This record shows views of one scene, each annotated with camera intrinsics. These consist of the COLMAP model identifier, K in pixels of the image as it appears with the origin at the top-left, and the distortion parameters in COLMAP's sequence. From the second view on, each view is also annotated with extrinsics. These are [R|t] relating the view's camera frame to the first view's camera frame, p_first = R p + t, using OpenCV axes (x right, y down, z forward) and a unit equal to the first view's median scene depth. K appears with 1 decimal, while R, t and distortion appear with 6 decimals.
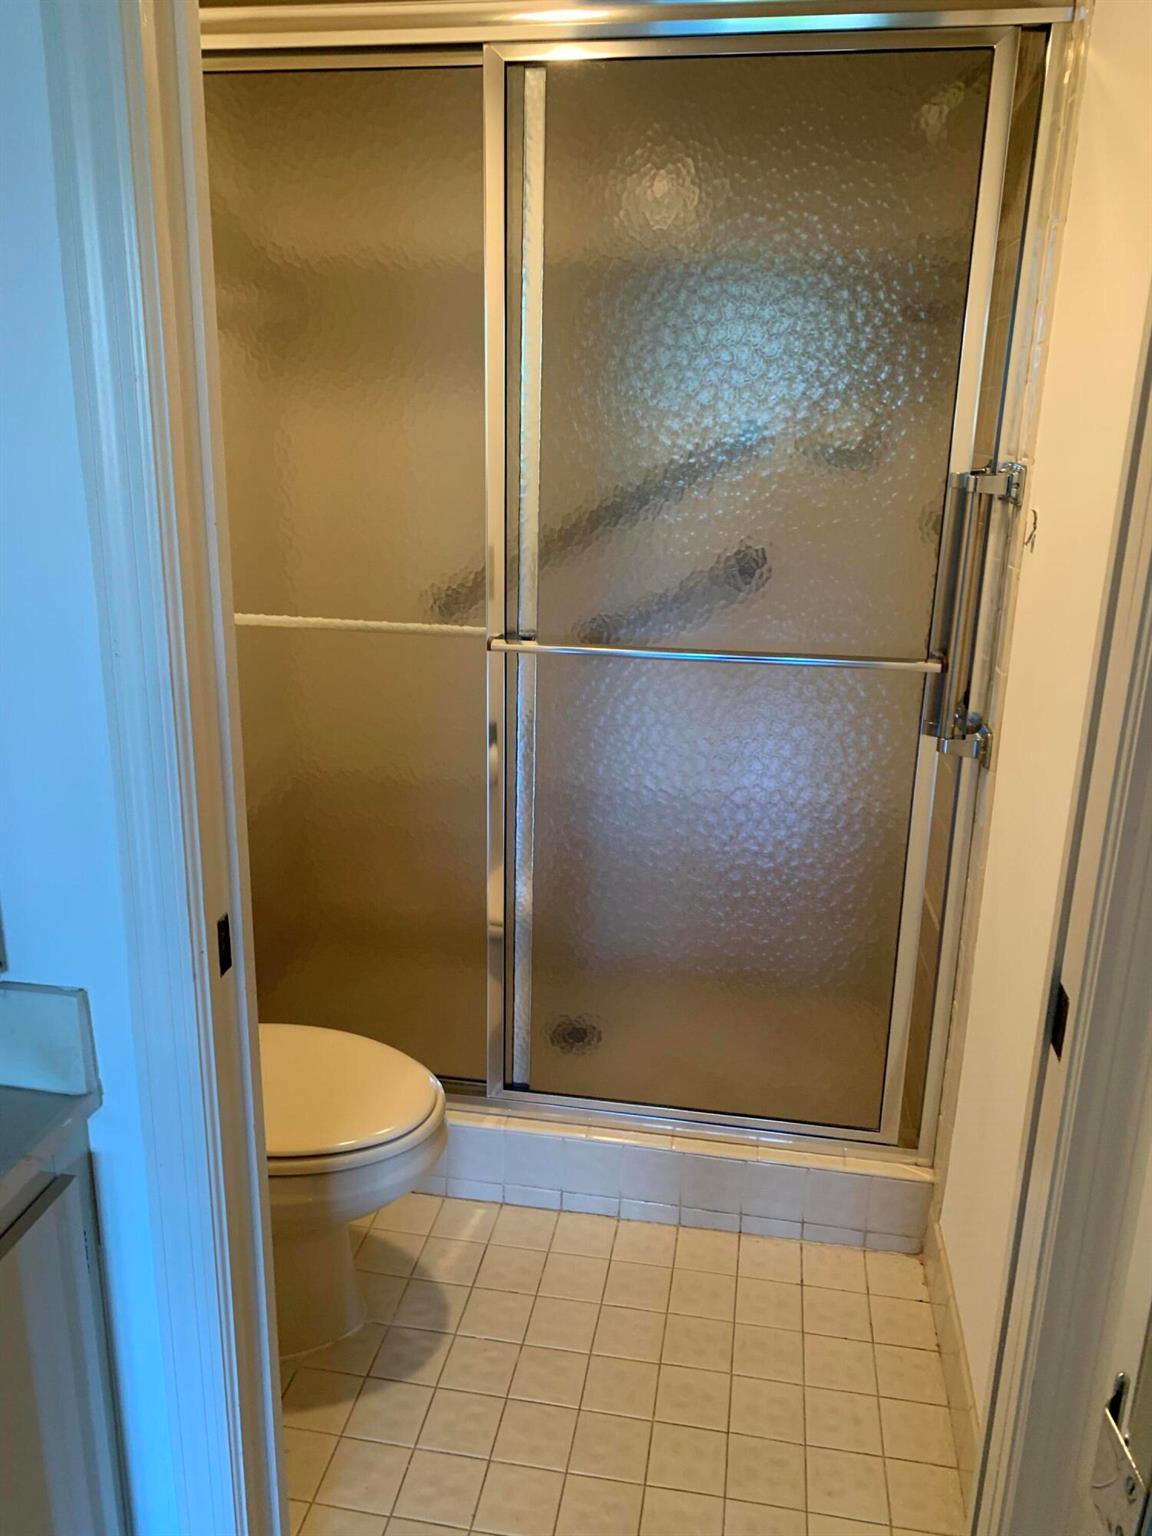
lens RADIAL K [[1204.6, 0, 571.1], [0, 1204.6, 774.0], [0, 0, 1]] dist [0.058436, -0.039023]
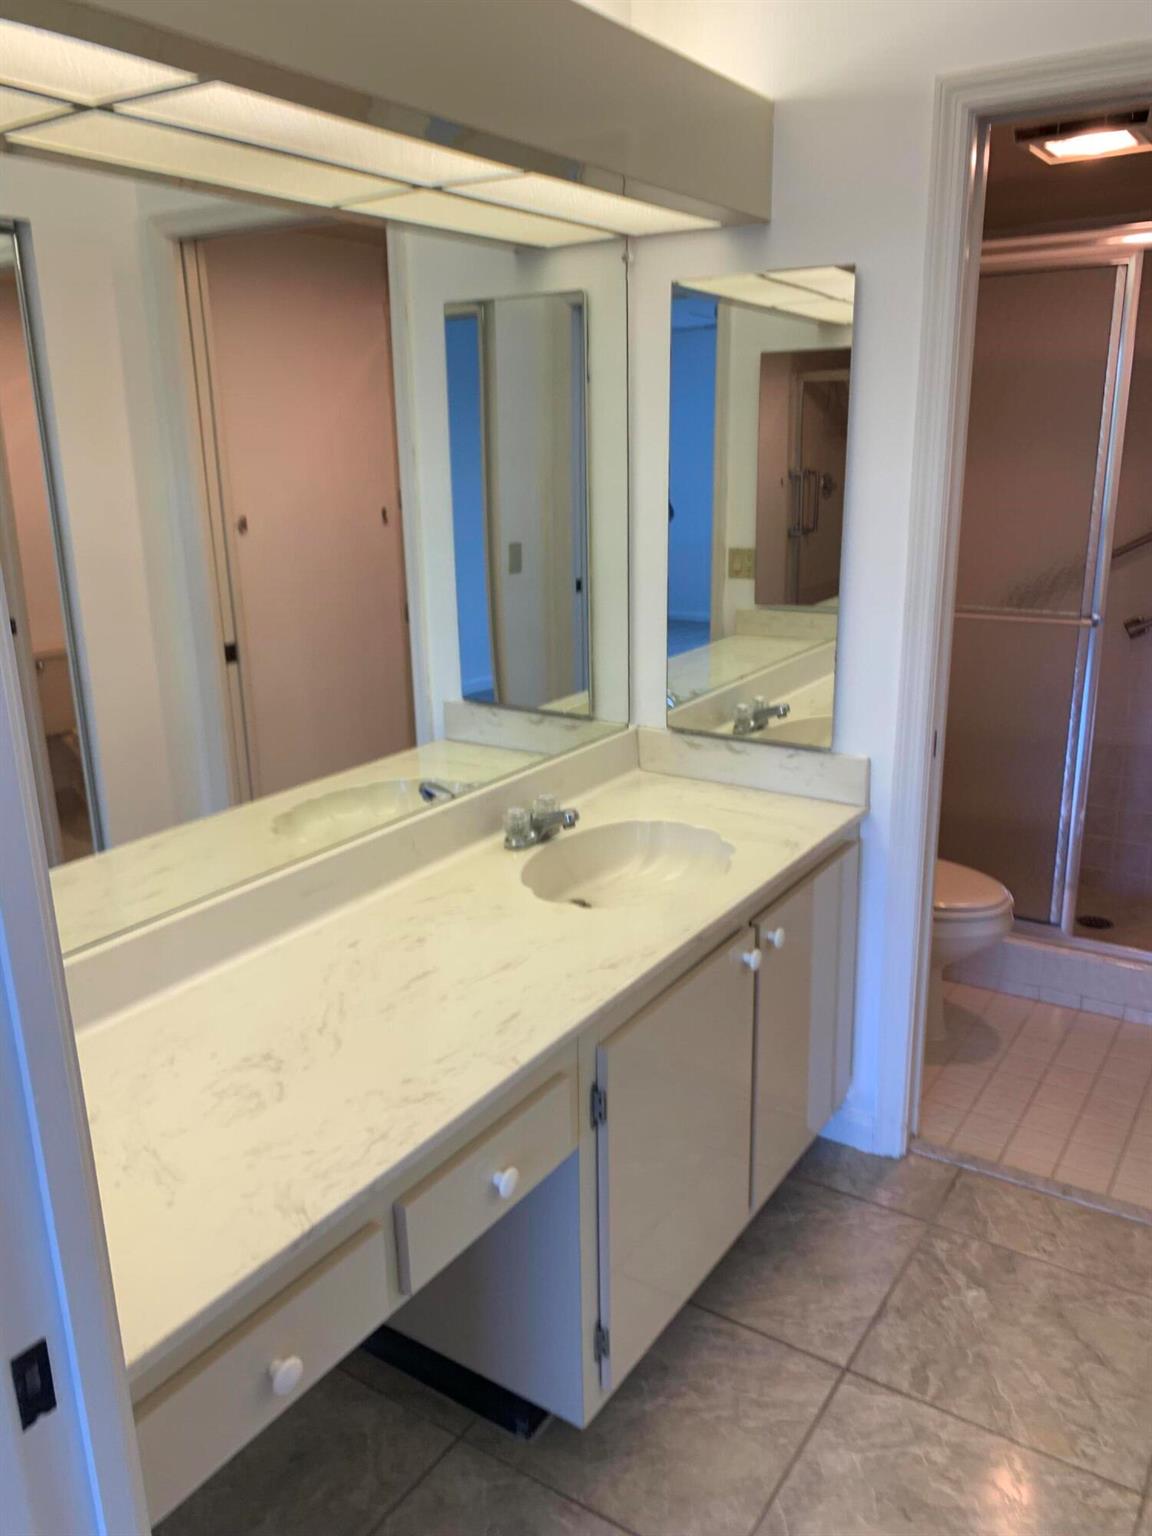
lens RADIAL K [[1204.6, 0, 571.1], [0, 1204.6, 774.0], [0, 0, 1]] dist [0.058436, -0.039023]
pose [[0.918108, 0.077797, -0.388619, -0.027852], [-0.087999, 0.996084, -0.008493, 0.167036], [0.386436, 0.041995, 0.921359, -0.734680]]
